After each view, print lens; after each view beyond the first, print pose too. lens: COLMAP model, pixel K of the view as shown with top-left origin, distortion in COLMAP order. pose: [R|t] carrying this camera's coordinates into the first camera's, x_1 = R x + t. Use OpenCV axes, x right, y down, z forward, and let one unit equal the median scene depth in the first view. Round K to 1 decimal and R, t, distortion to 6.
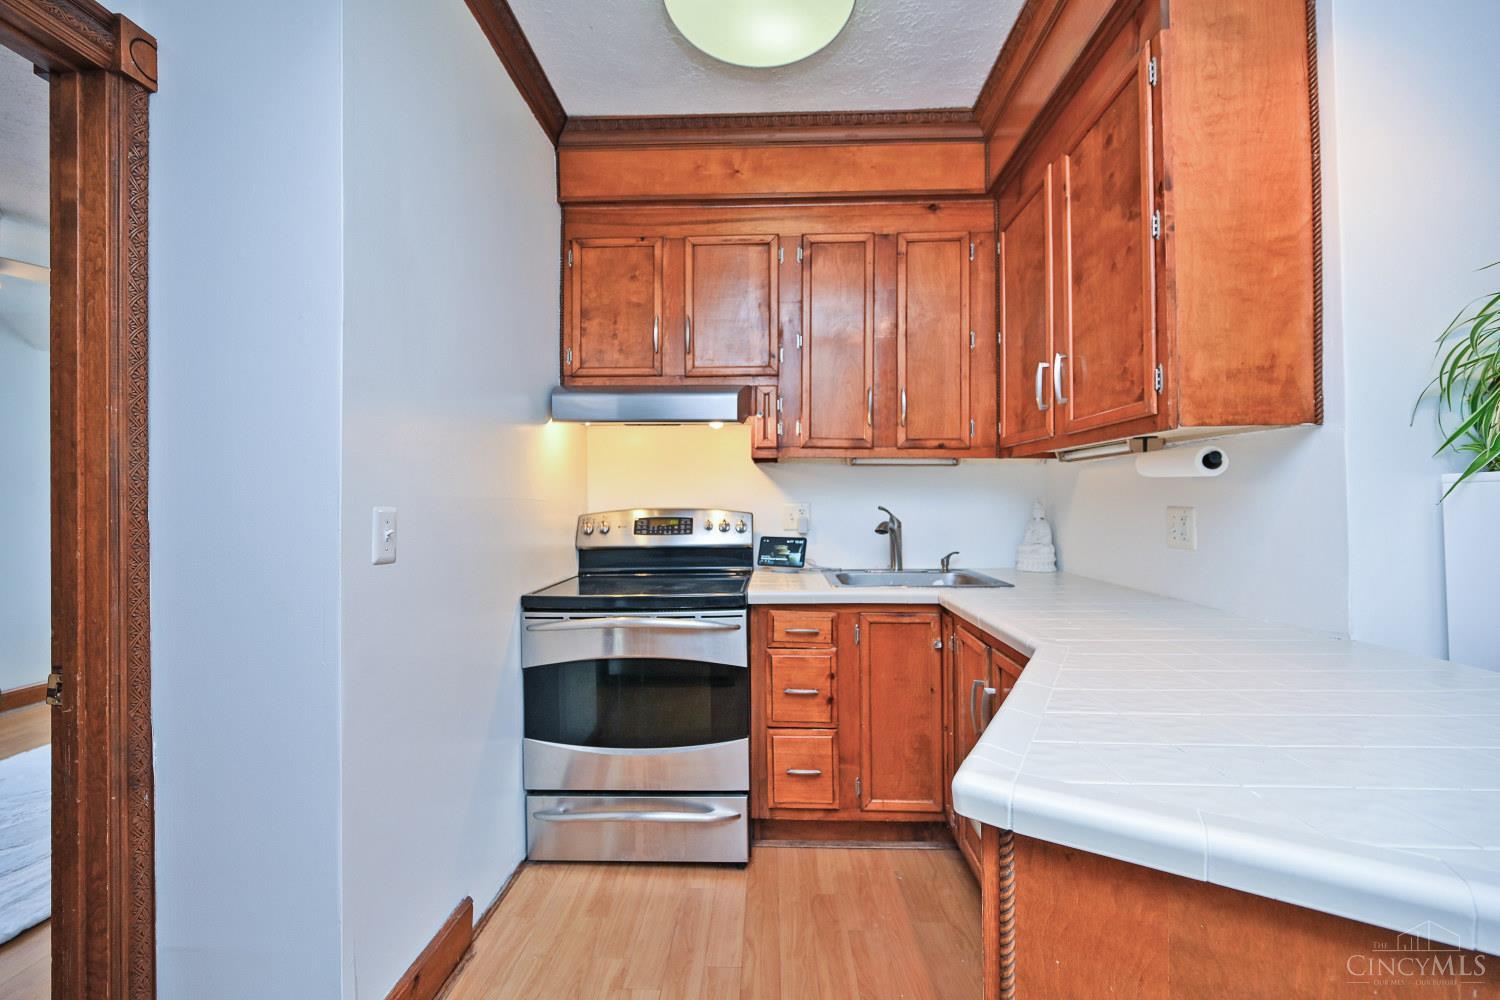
lens RADIAL K [[601.1, 0, 748.0], [0, 601.1, 495.7], [0, 0, 1]] dist [0.001937, 0.000198]
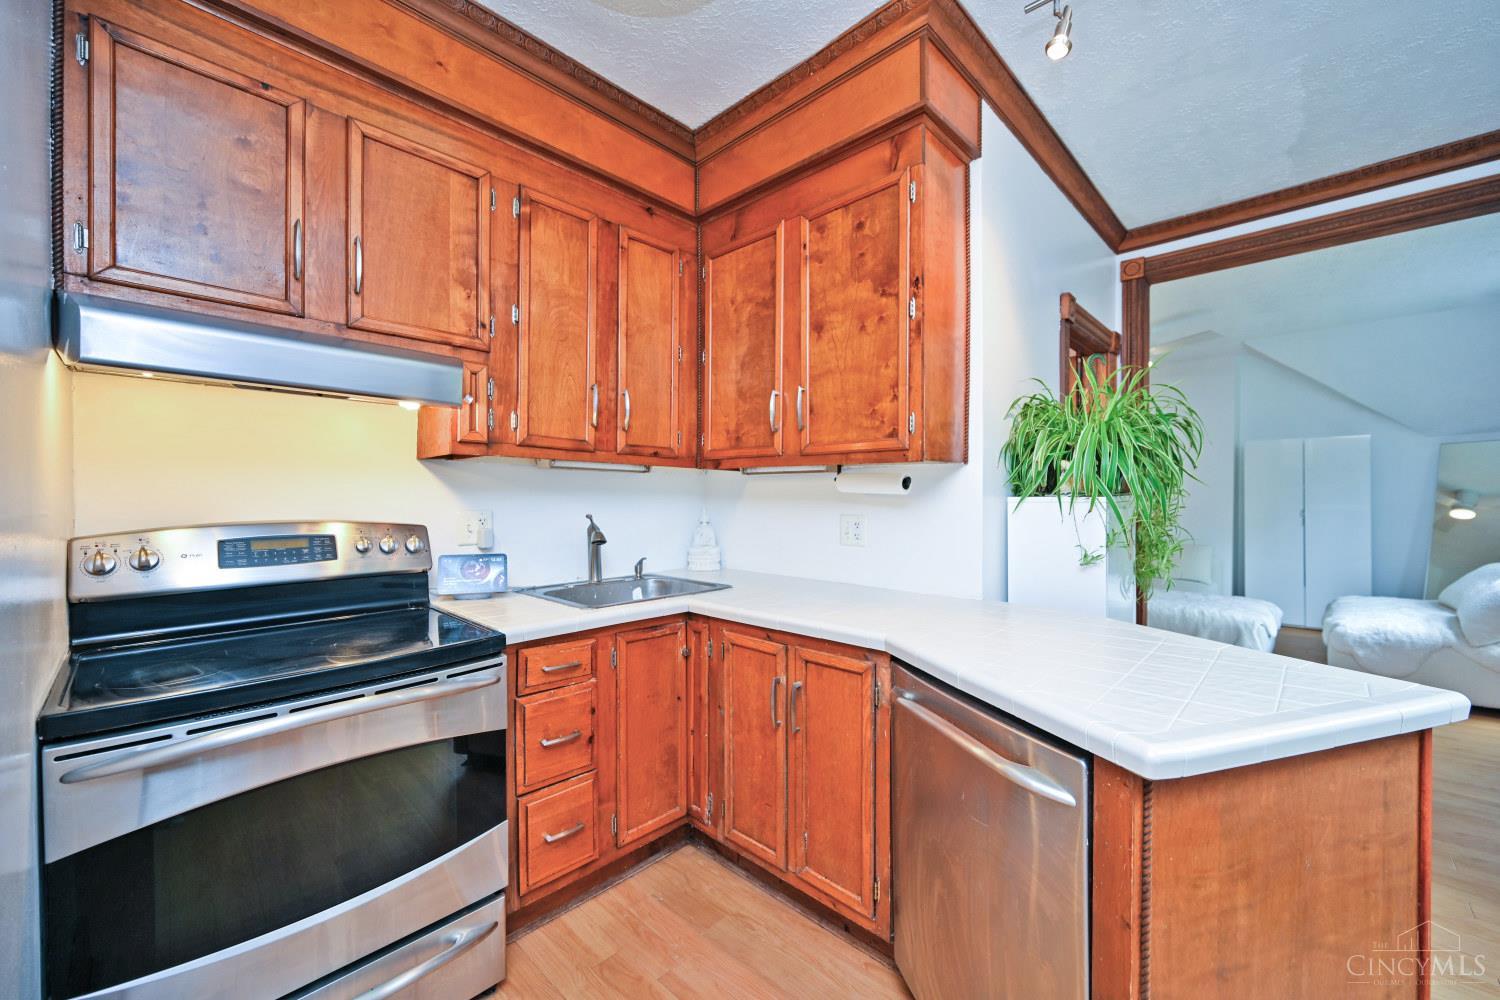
lens RADIAL K [[593.7, 0, 757.1], [0, 593.7, 500.5], [0, 0, 1]] dist [-0.000025, -0.000049]
pose [[0.655243, 0.000278, 0.755418, -0.324737], [-0.013221, 0.999851, 0.011099, -0.018784], [-0.755302, -0.017260, 0.655149, 0.231007]]
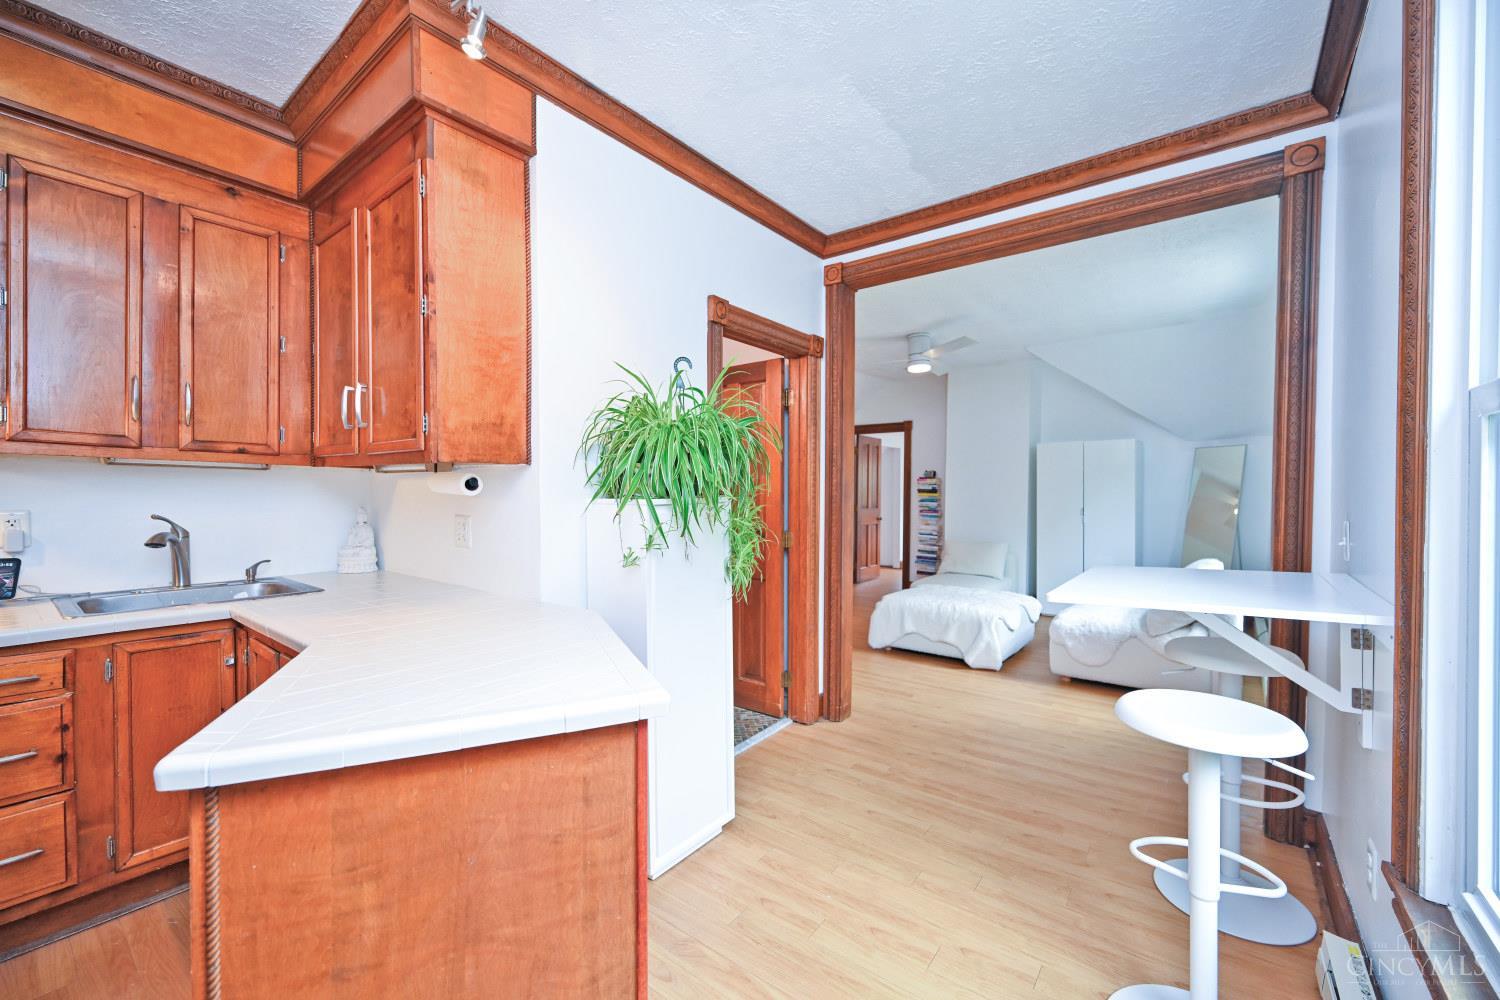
lens RADIAL K [[605.9, 0, 755.1], [0, 605.9, 501.9], [0, 0, 1]] dist [-0.000637, 0.000107]
pose [[0.576118, -0.005335, 0.817349, 0.008816], [-0.018856, 0.999626, 0.019816, -0.037680], [-0.817149, -0.026828, 0.575801, -0.212639]]
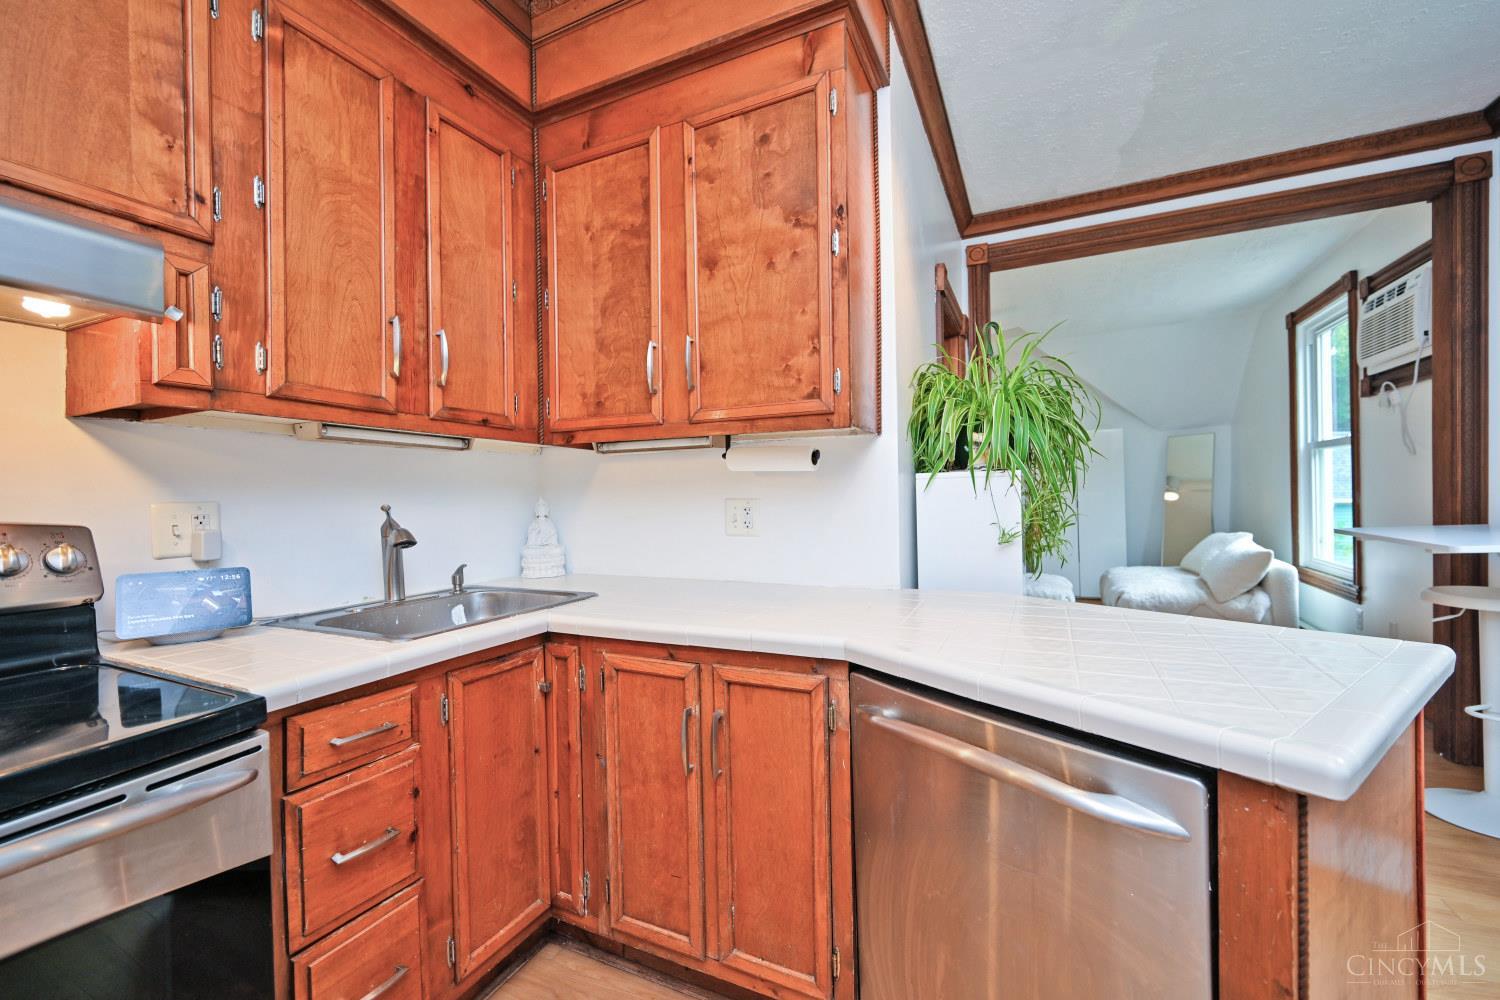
lens RADIAL K [[616.8, 0, 750.0], [0, 616.8, 500.0], [0, 0, 1]] dist [-0.000641, 0.000012]
pose [[0.387529, -0.010298, 0.921800, -0.259504], [0.006212, 0.999944, 0.008559, 0.009133], [-0.921836, 0.002410, 0.387572, 0.420011]]
